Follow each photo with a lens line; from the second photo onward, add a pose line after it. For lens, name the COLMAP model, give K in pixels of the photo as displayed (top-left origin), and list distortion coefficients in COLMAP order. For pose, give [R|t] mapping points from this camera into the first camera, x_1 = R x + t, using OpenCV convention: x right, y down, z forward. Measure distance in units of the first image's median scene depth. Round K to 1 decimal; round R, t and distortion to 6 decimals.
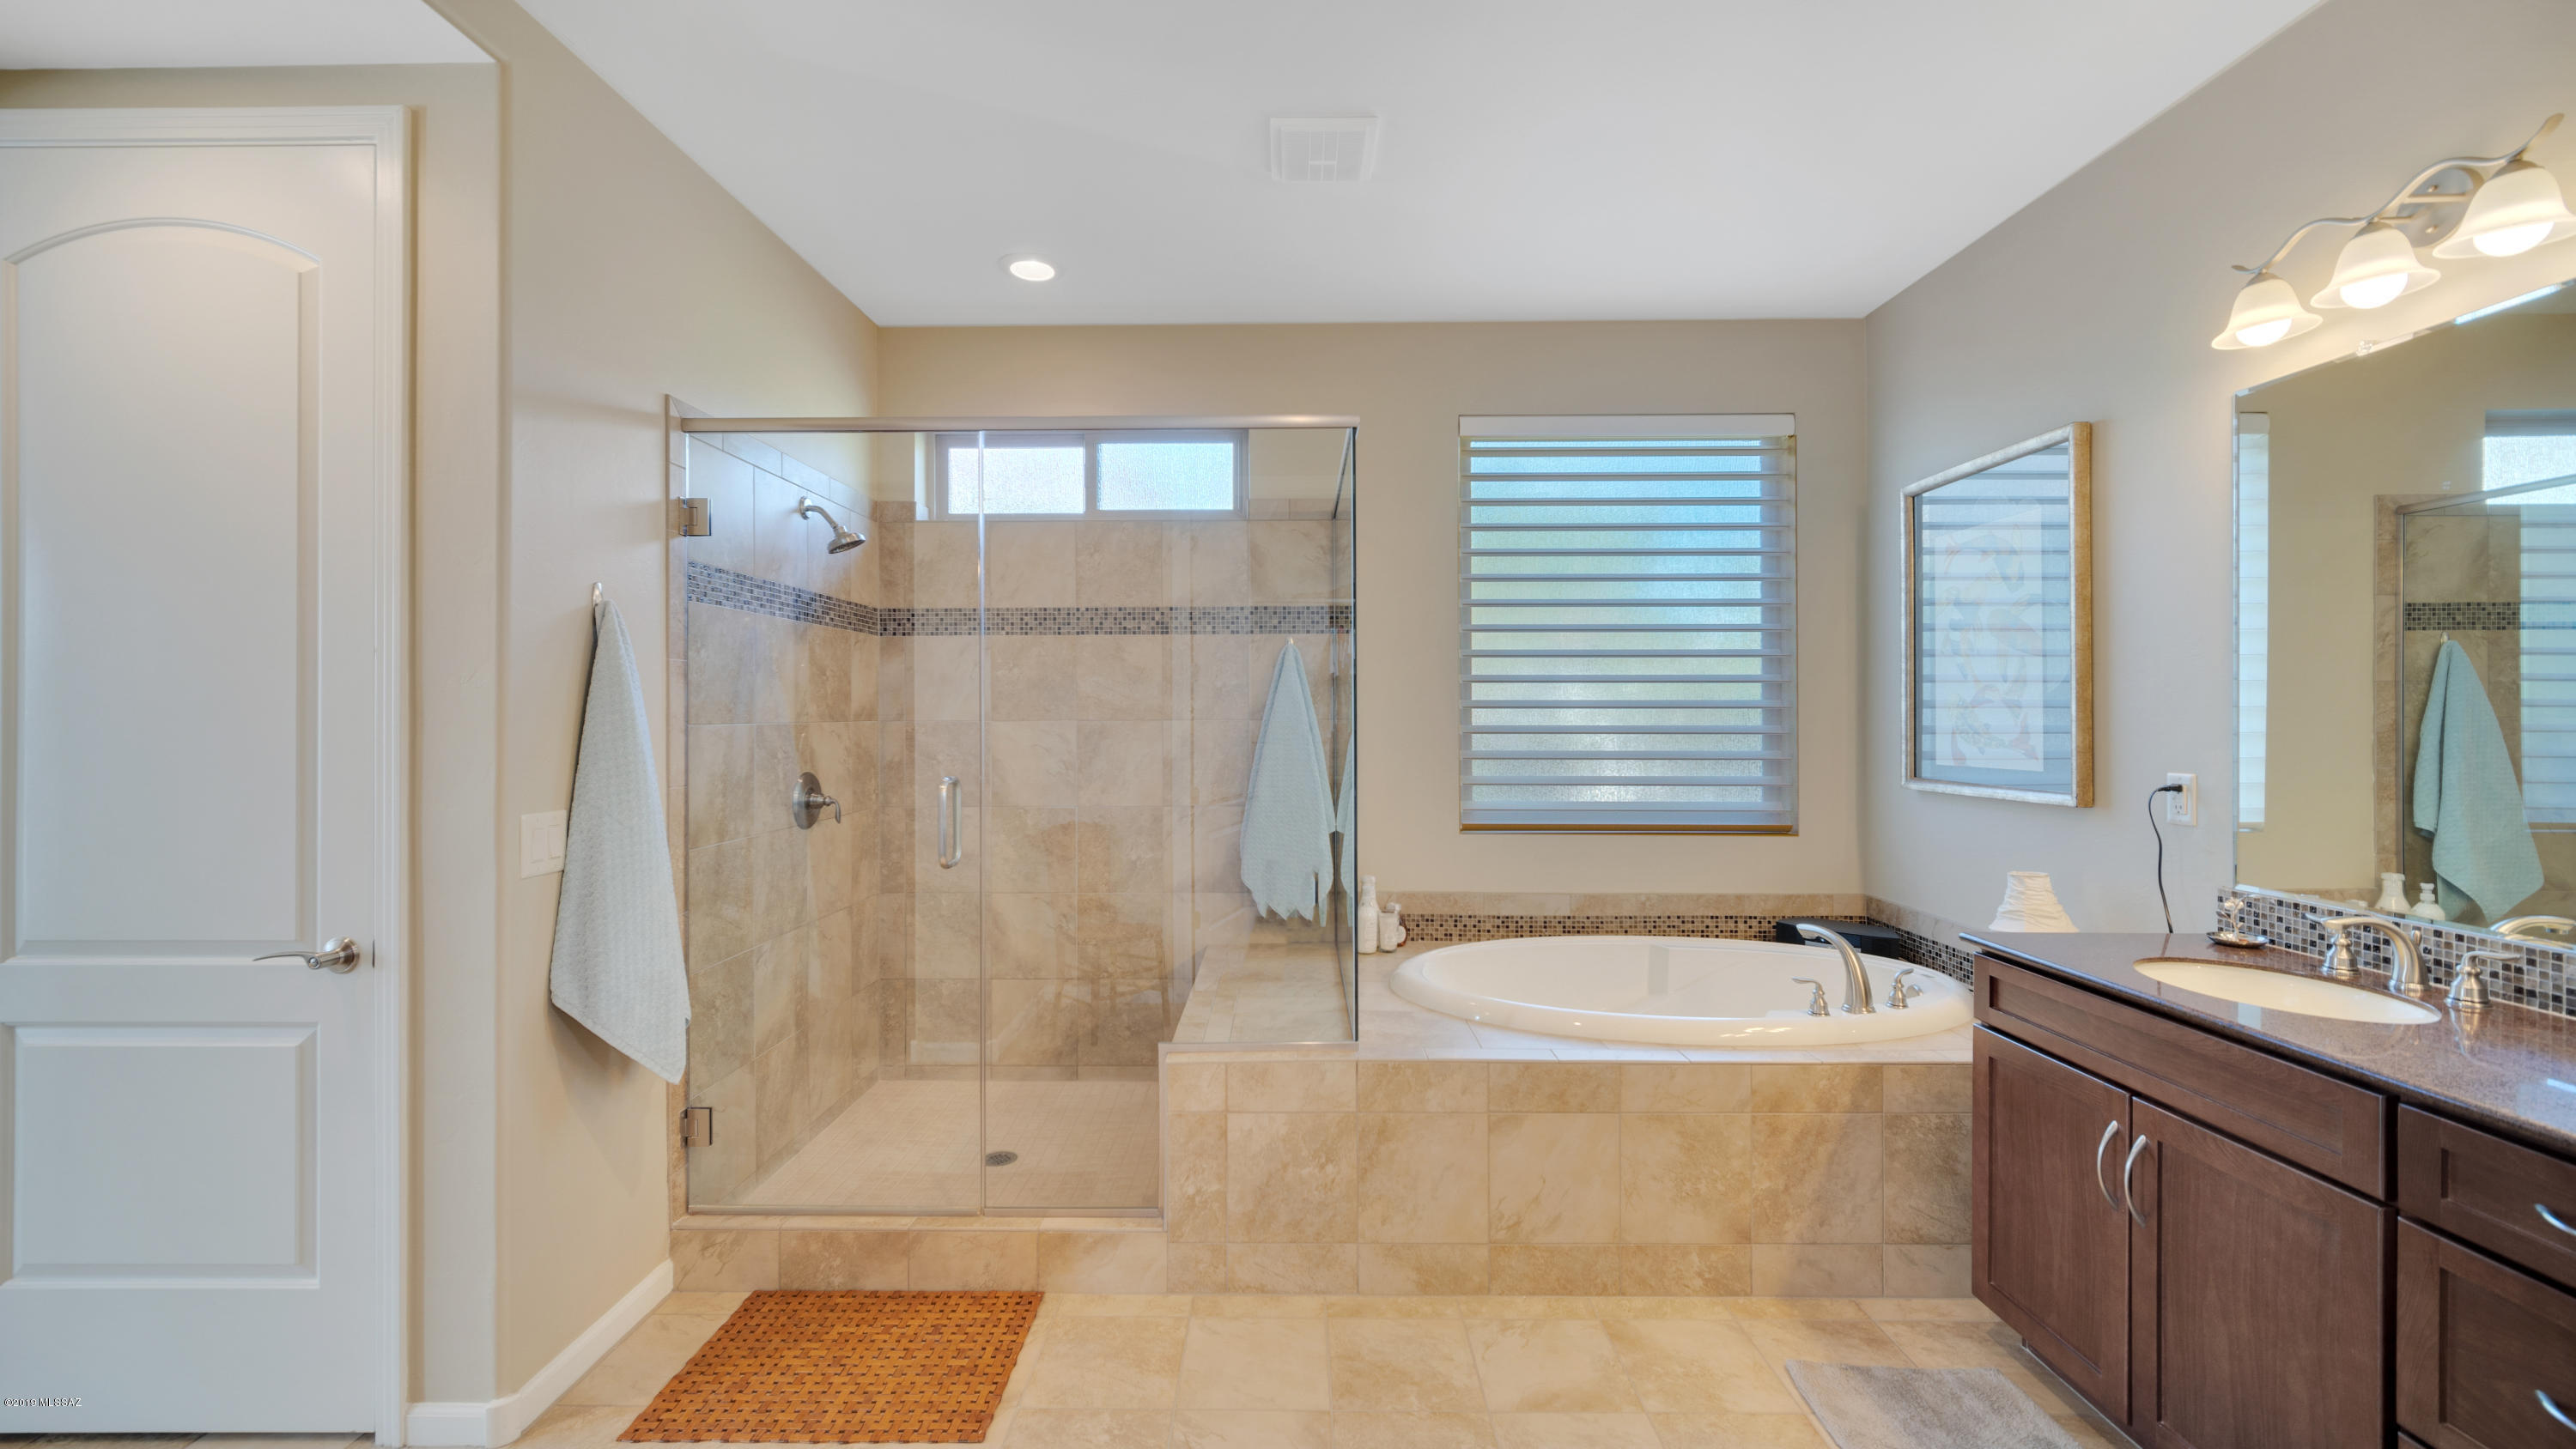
lens RADIAL K [[1055.5, 0, 1274.2], [0, 1055.5, 709.2], [0, 0, 1]] dist [-0.000415, 0.000077]
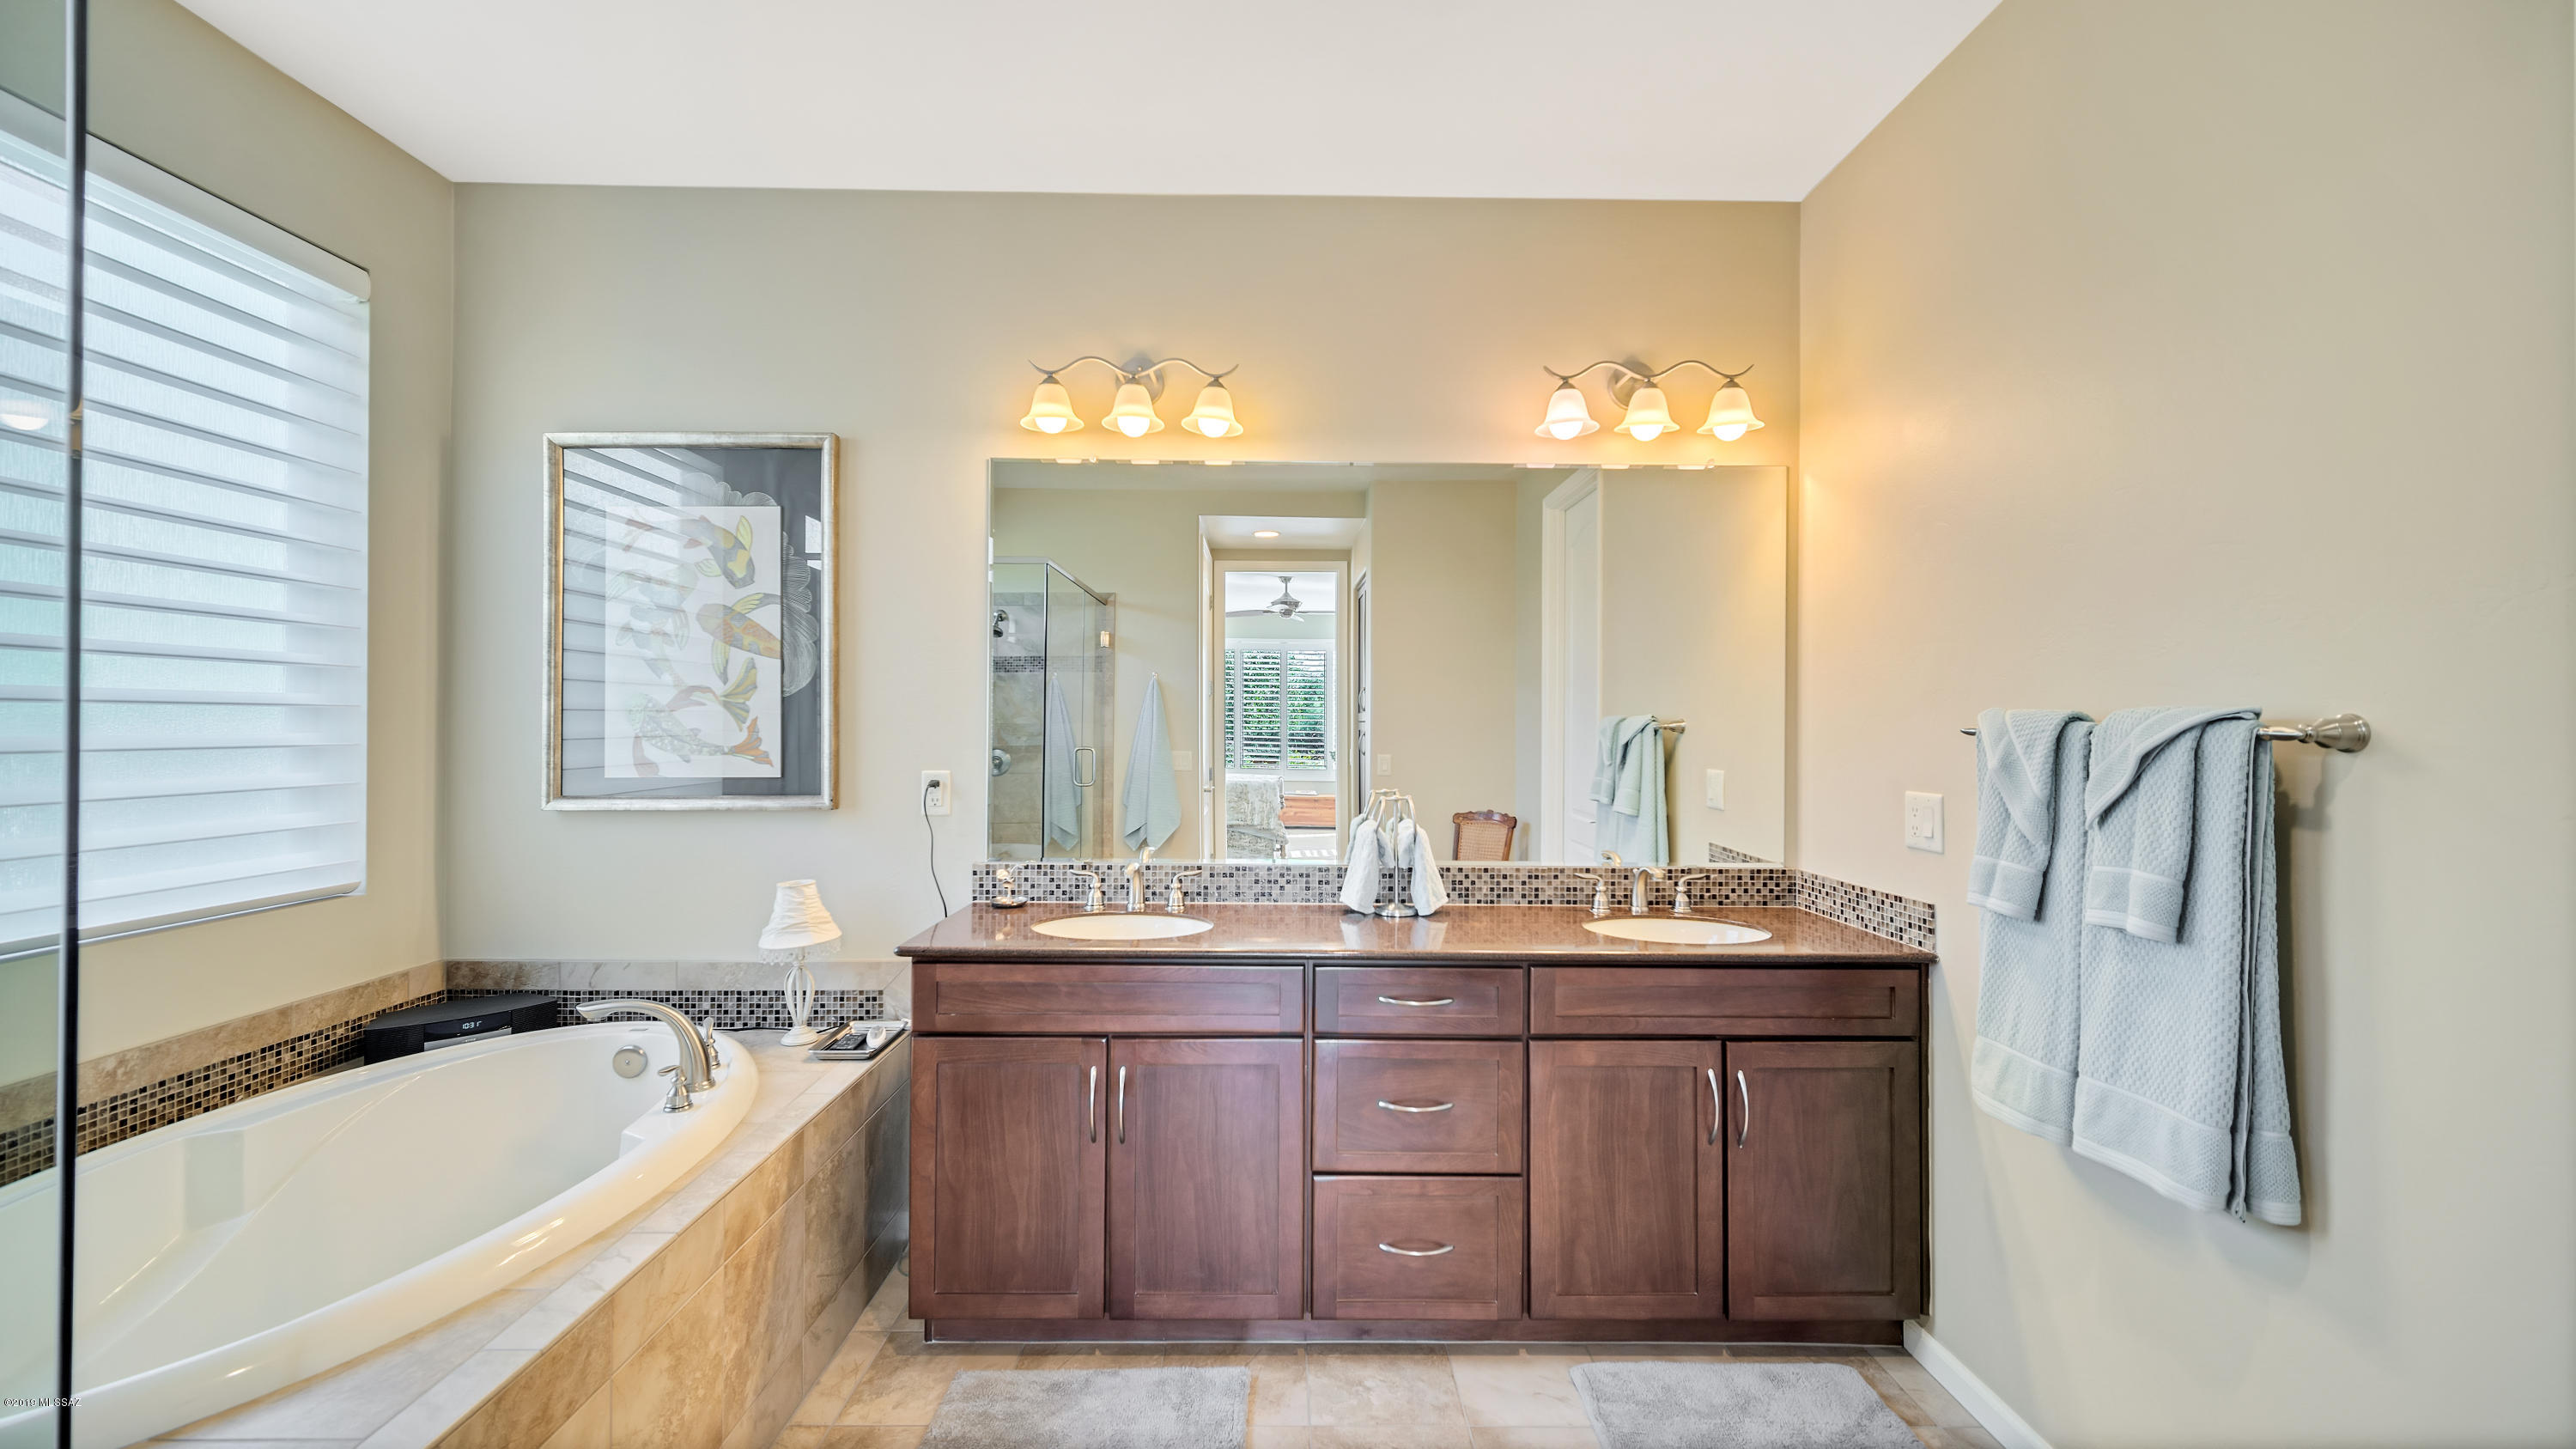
lens RADIAL K [[1055.9, 0, 1274.2], [0, 1055.9, 709.1], [0, 0, 1]] dist [-0.000415, 0.000077]
pose [[-0.032047, 0.010149, 0.999435, -0.227989], [-0.008687, 0.999908, -0.010432, 0.001813], [-0.999449, -0.009016, -0.031956, 0.496500]]
